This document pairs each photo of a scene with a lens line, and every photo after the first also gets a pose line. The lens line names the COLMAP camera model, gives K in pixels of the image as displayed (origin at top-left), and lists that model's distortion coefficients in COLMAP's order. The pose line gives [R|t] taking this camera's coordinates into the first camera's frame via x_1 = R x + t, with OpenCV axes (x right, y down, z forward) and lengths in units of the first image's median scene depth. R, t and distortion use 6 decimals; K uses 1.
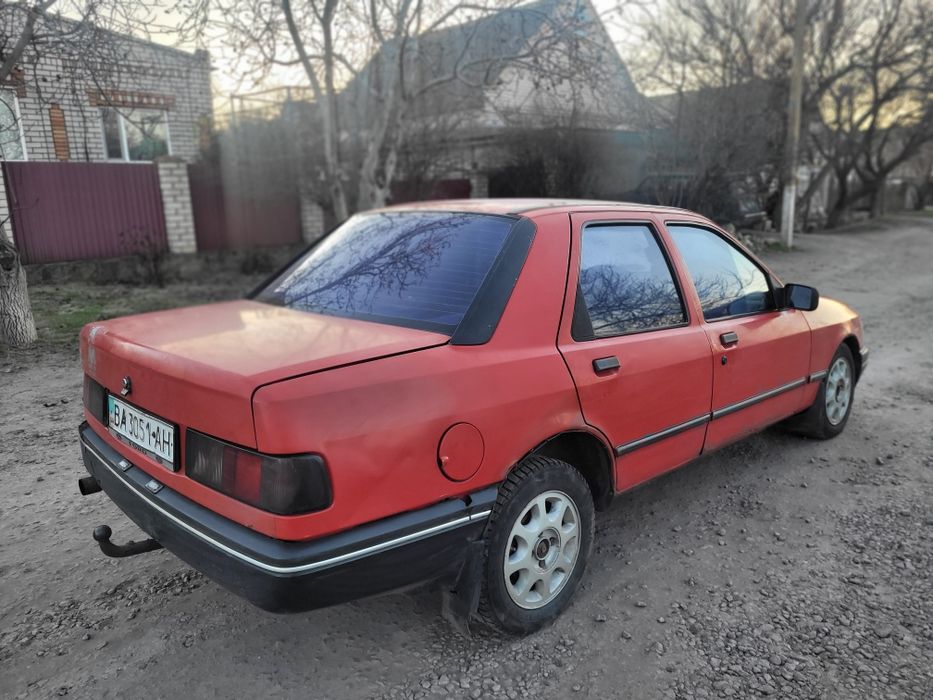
lens RADIAL K [[700.4, 0, 467.4], [0, 700.4, 350.4], [0, 0, 1]] dist [0.059116, -0.045369]
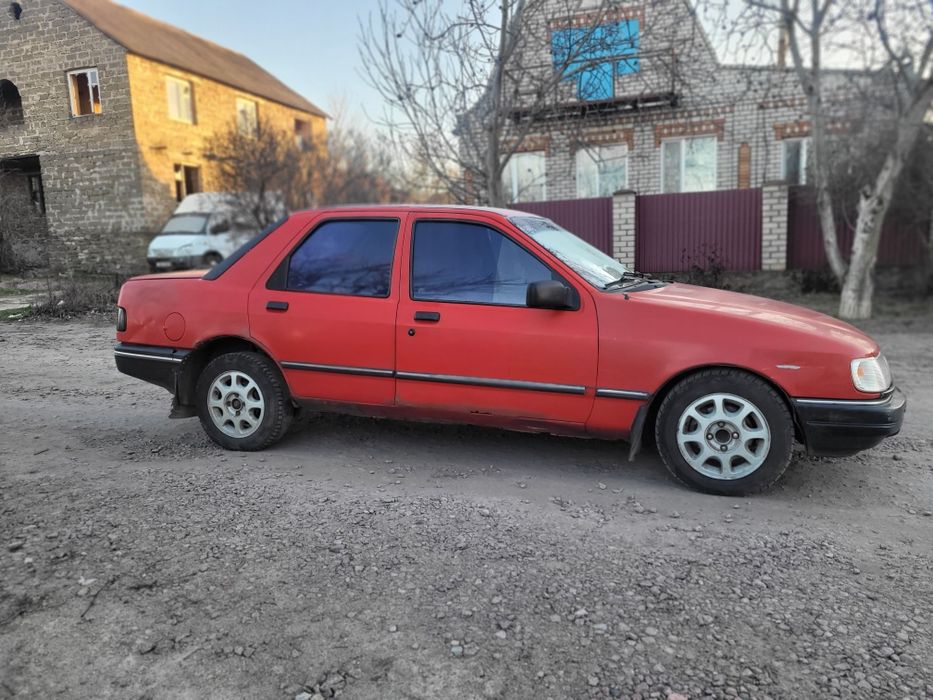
lens RADIAL K [[700.4, 0, 475.2], [0, 700.4, 347.4], [0, 0, 1]] dist [0.059116, -0.045369]
pose [[0.442532, 0.136927, -0.886237, 0.314754], [-0.174520, 0.982528, 0.064660, -0.012007], [0.879607, 0.126052, 0.458696, 0.116609]]
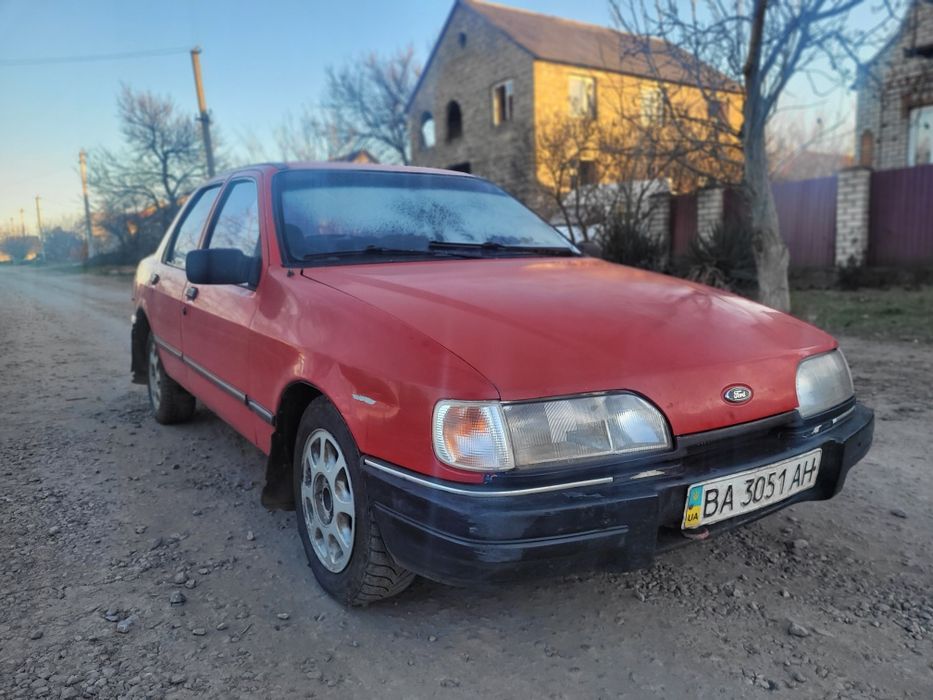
lens RADIAL K [[700.4, 0, 471.7], [0, 700.4, 353.8], [0, 0, 1]] dist [0.059116, -0.045369]
pose [[-0.187863, 0.164559, -0.968312, 0.278185], [-0.173659, 0.964768, 0.197648, -0.043606], [0.966721, 0.205286, -0.152667, 0.336905]]
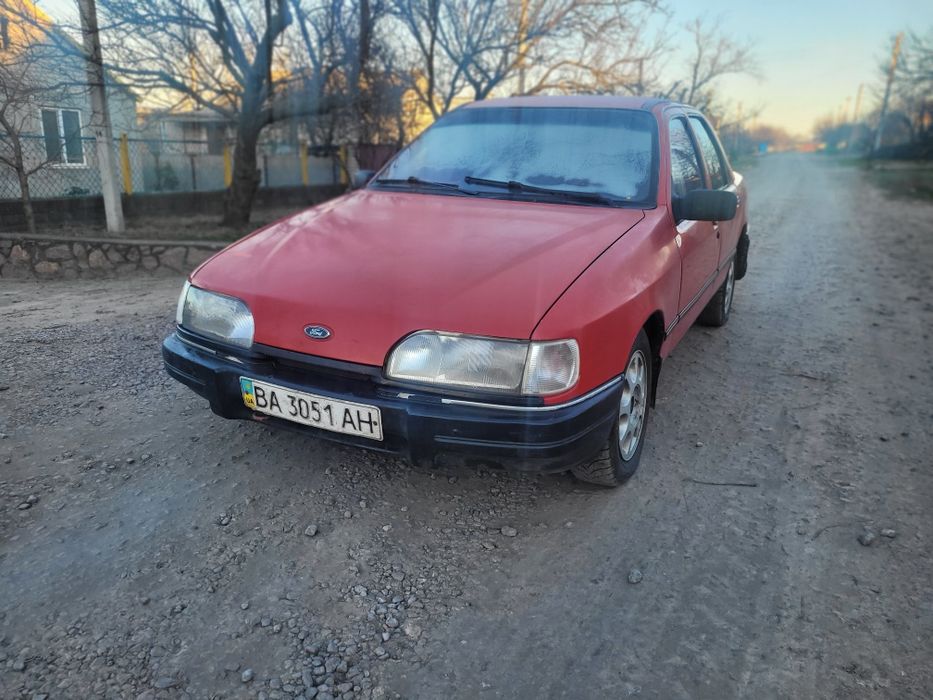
lens RADIAL K [[696.8, 0, 470.9], [0, 696.8, 350.6], [0, 0, 1]] dist [0.052507, -0.032288]
pose [[-0.942248, 0.086650, -0.323513, 0.167391], [-0.082277, 0.876462, 0.474388, -0.090445], [0.324653, 0.473609, -0.818716, 0.499899]]
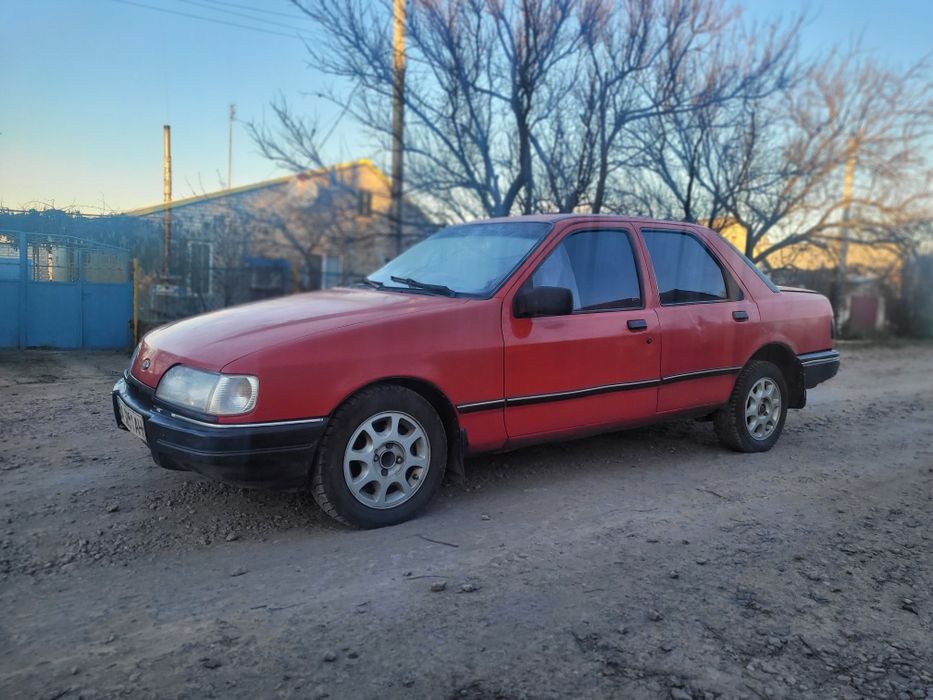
lens RADIAL K [[700.4, 0, 475.5], [0, 700.4, 346.7], [0, 0, 1]] dist [0.059116, -0.045369]
pose [[-0.990731, -0.032098, 0.131992, 0.023779], [0.009060, 0.953904, 0.299977, -0.088385], [-0.135536, 0.298392, -0.944771, 0.550819]]
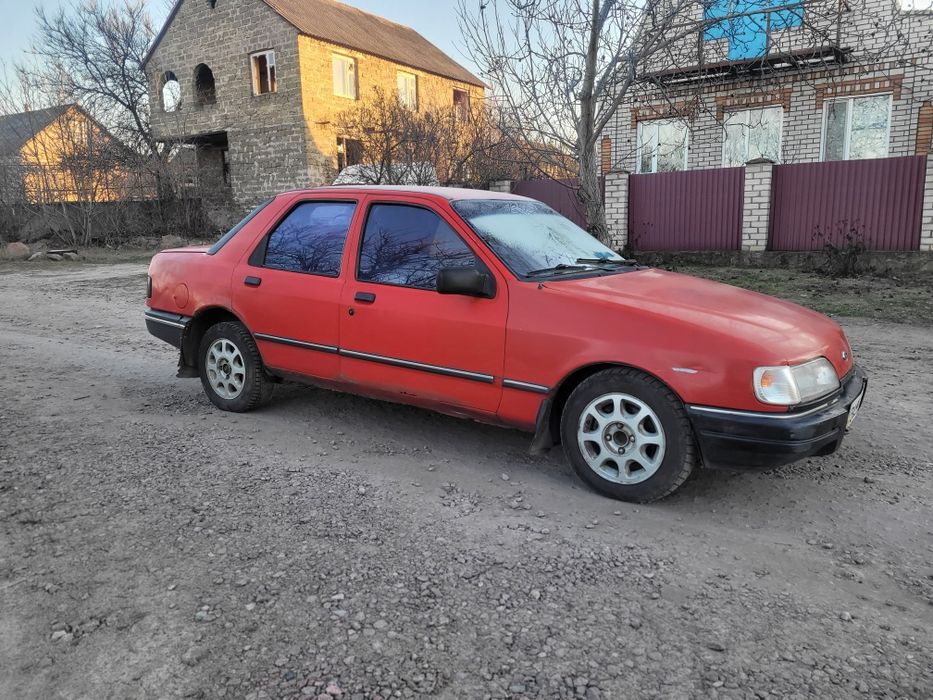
lens RADIAL K [[700.4, 0, 467.9], [0, 700.4, 345.4], [0, 0, 1]] dist [0.059116, -0.045369]
pose [[0.199556, 0.192428, -0.960806, 0.343725], [-0.199830, 0.967914, 0.152347, -0.033833], [0.959294, 0.161597, 0.231606, 0.195450]]
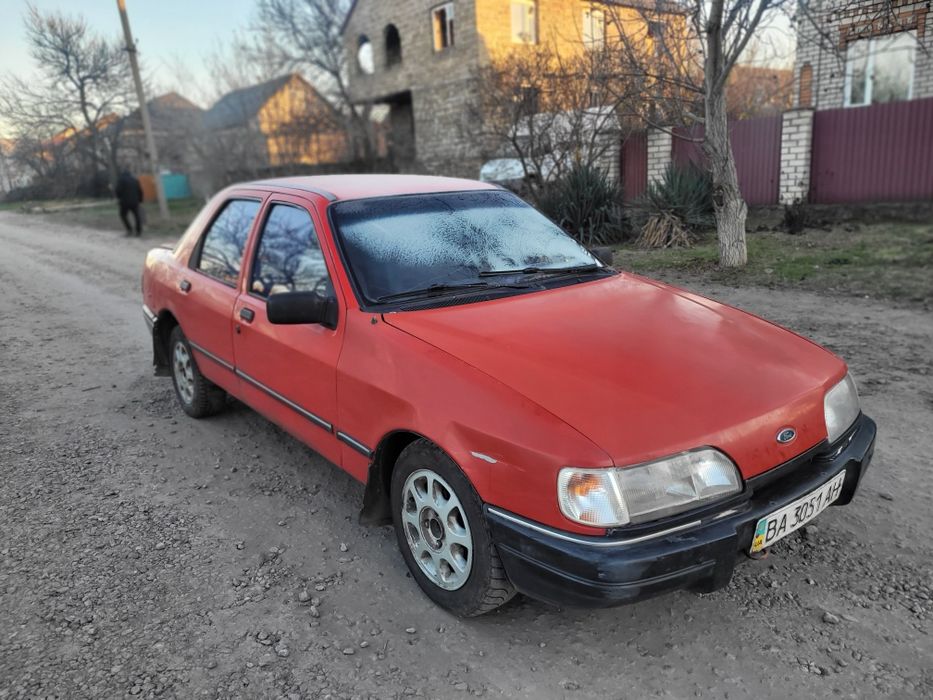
lens RADIAL K [[700.4, 0, 462.6], [0, 700.4, 340.1], [0, 0, 1]] dist [0.059116, -0.045369]
pose [[-0.107561, 0.258408, -0.960029, 0.298077], [-0.157383, 0.949030, 0.273081, -0.070368], [0.981663, 0.180465, -0.061409, 0.302126]]
